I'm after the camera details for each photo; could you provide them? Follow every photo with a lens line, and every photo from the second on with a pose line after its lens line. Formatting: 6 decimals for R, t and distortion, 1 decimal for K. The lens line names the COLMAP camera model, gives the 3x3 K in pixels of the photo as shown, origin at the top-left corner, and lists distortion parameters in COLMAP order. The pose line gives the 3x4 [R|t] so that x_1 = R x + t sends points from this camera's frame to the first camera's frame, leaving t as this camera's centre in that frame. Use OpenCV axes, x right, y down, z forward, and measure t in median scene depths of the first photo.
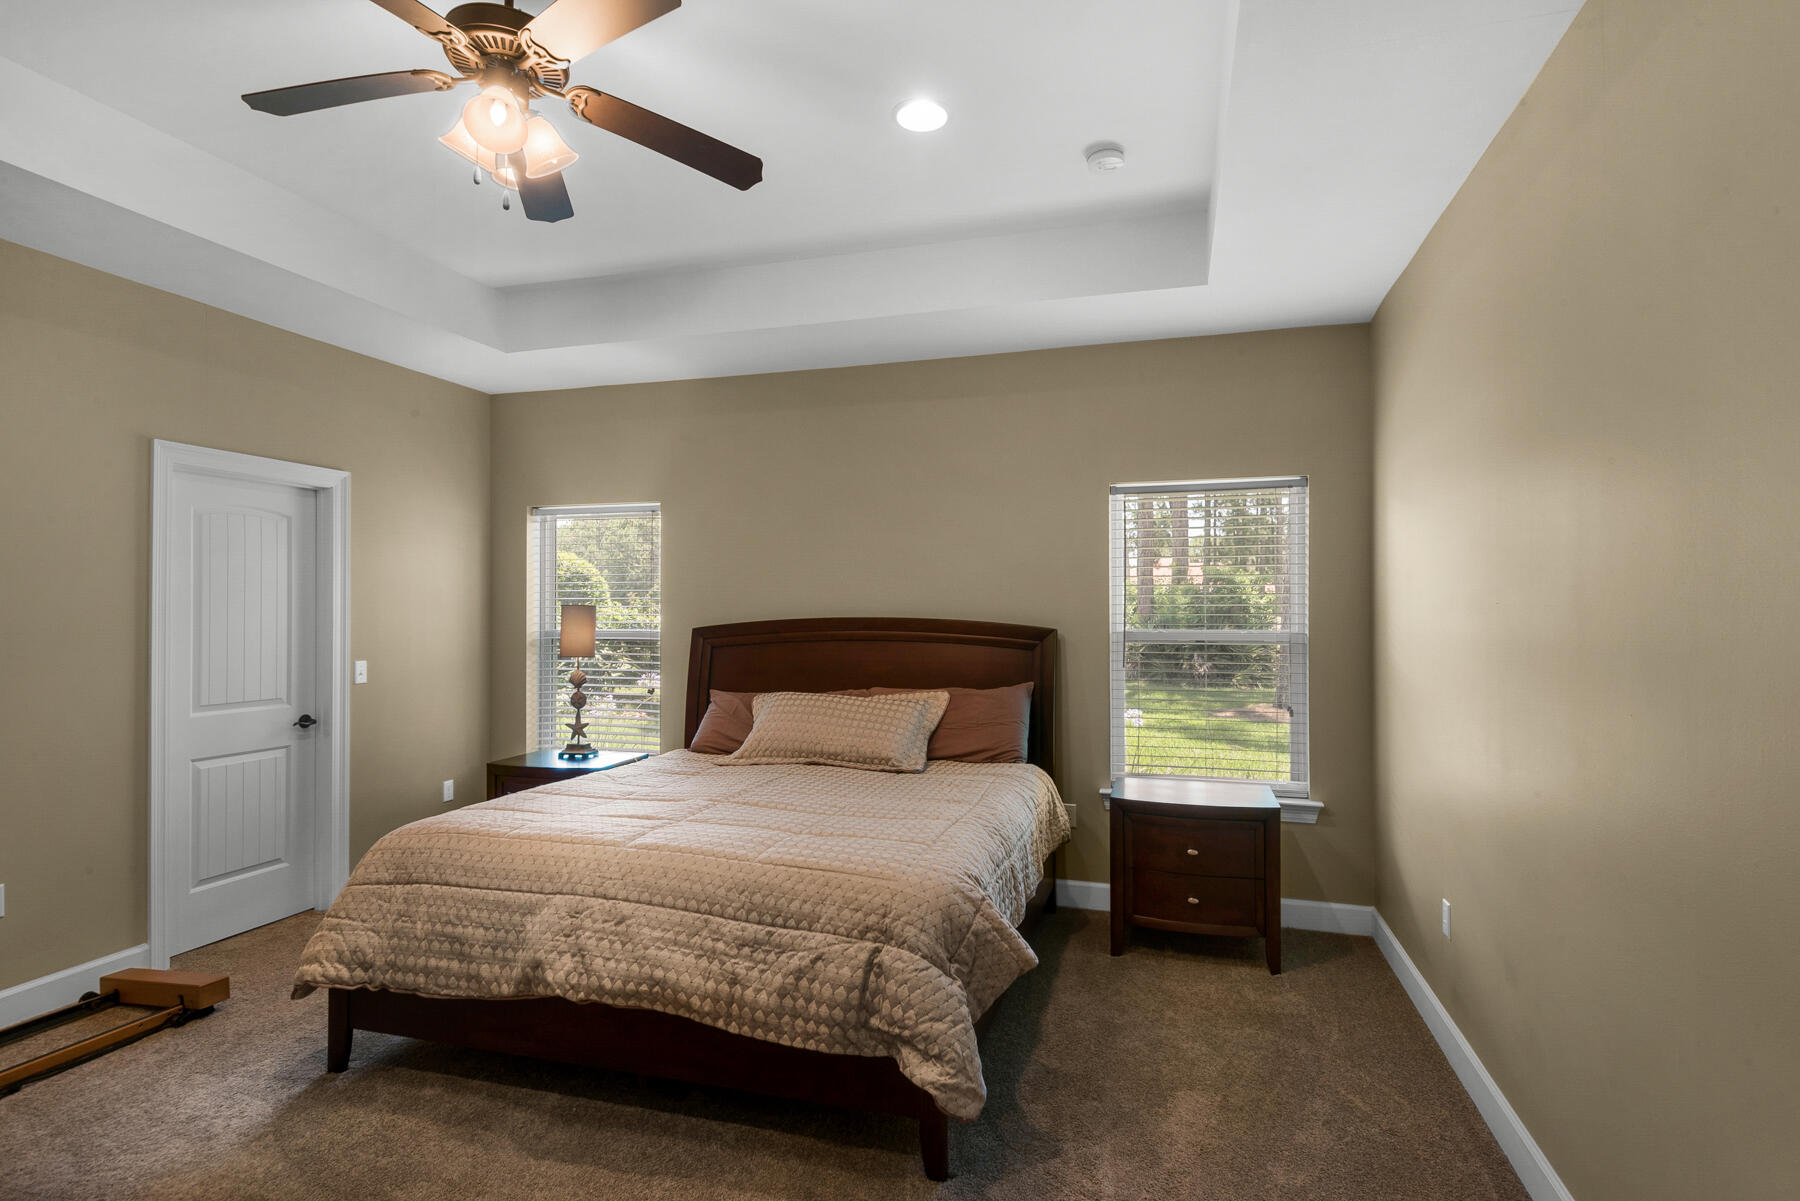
lens RADIAL K [[895.1, 0, 900.0], [0, 895.1, 600.5], [0, 0, 1]] dist [0.027197, -0.030803]
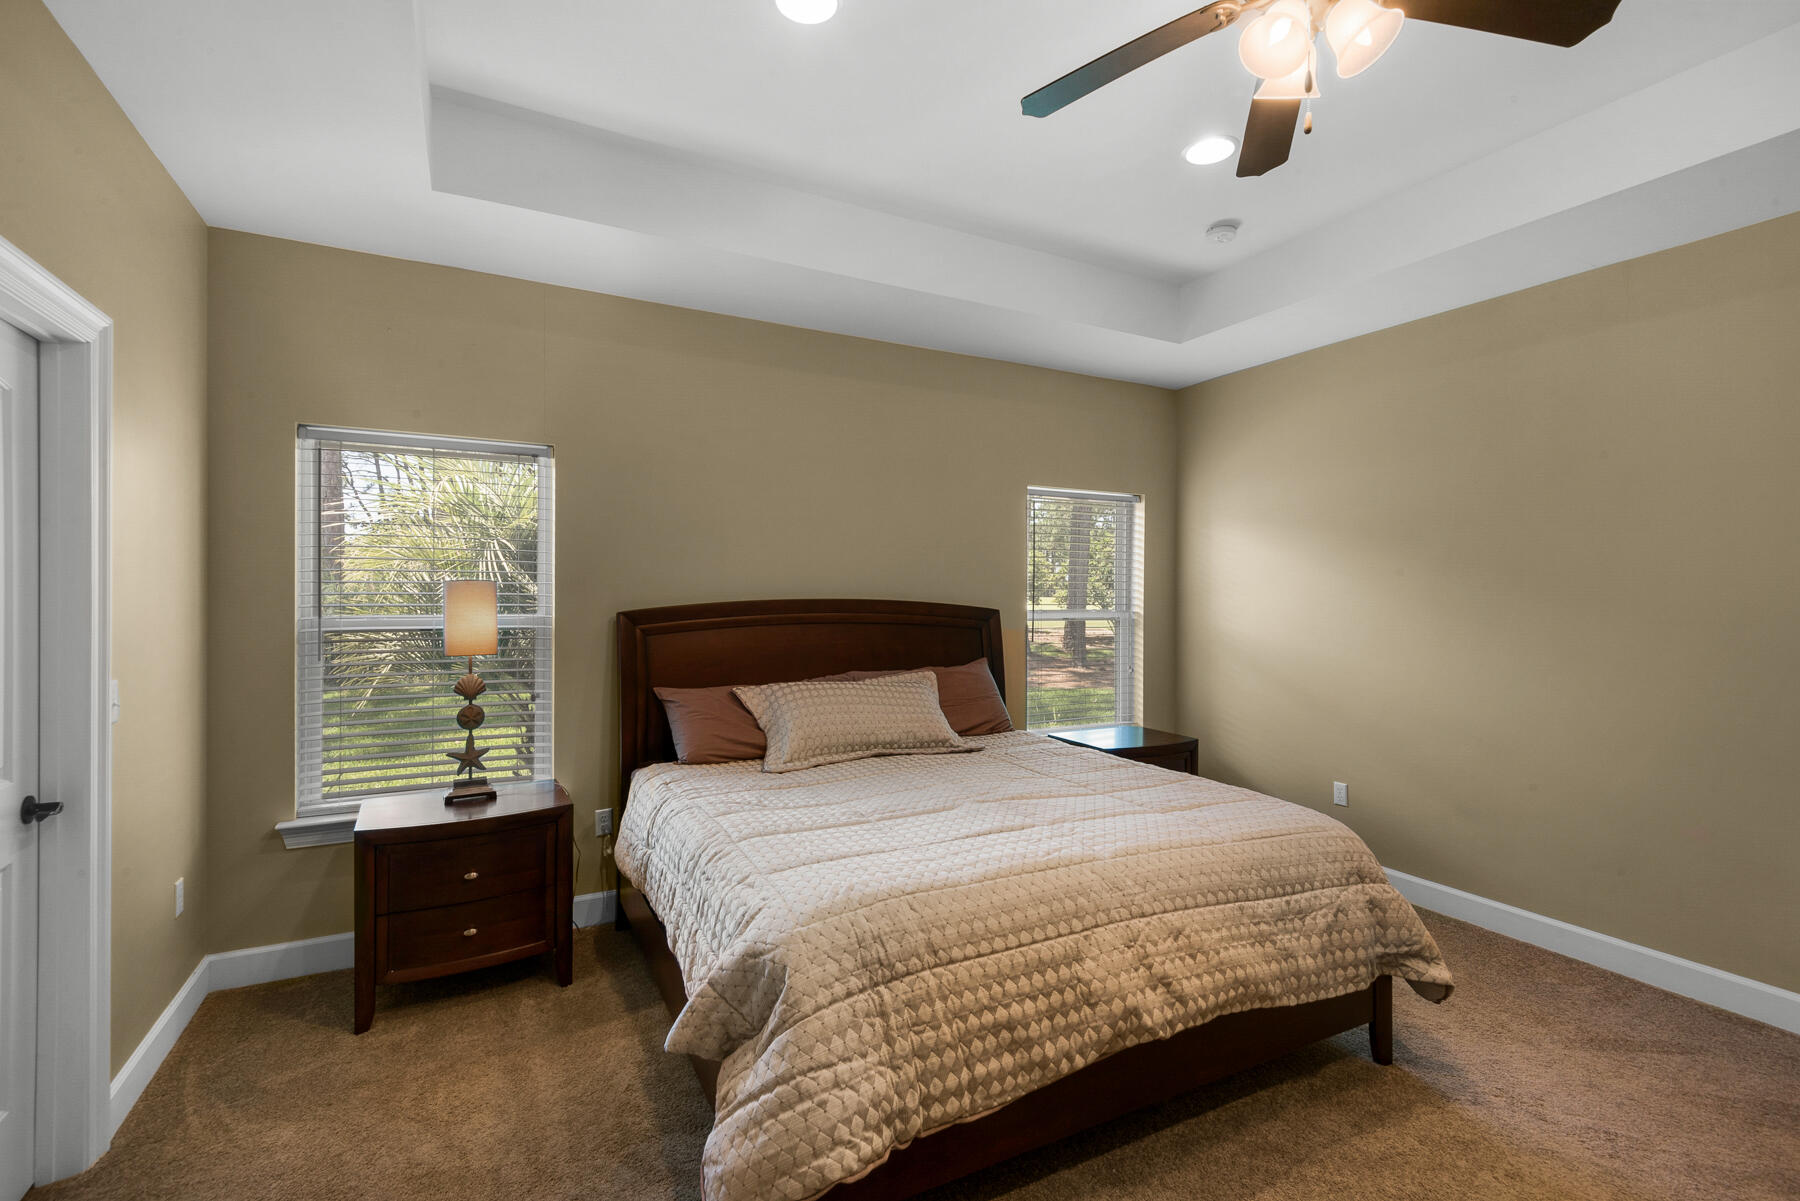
lens RADIAL K [[827.6, 0, 896.6], [0, 827.6, 586.8], [0, 0, 1]] dist [0.035191, -0.021537]
pose [[0.717021, 0.010616, 0.696970, -1.073908], [-0.018079, 0.999831, 0.003371, 0.003847], [-0.696817, -0.015018, 0.717092, 0.573254]]
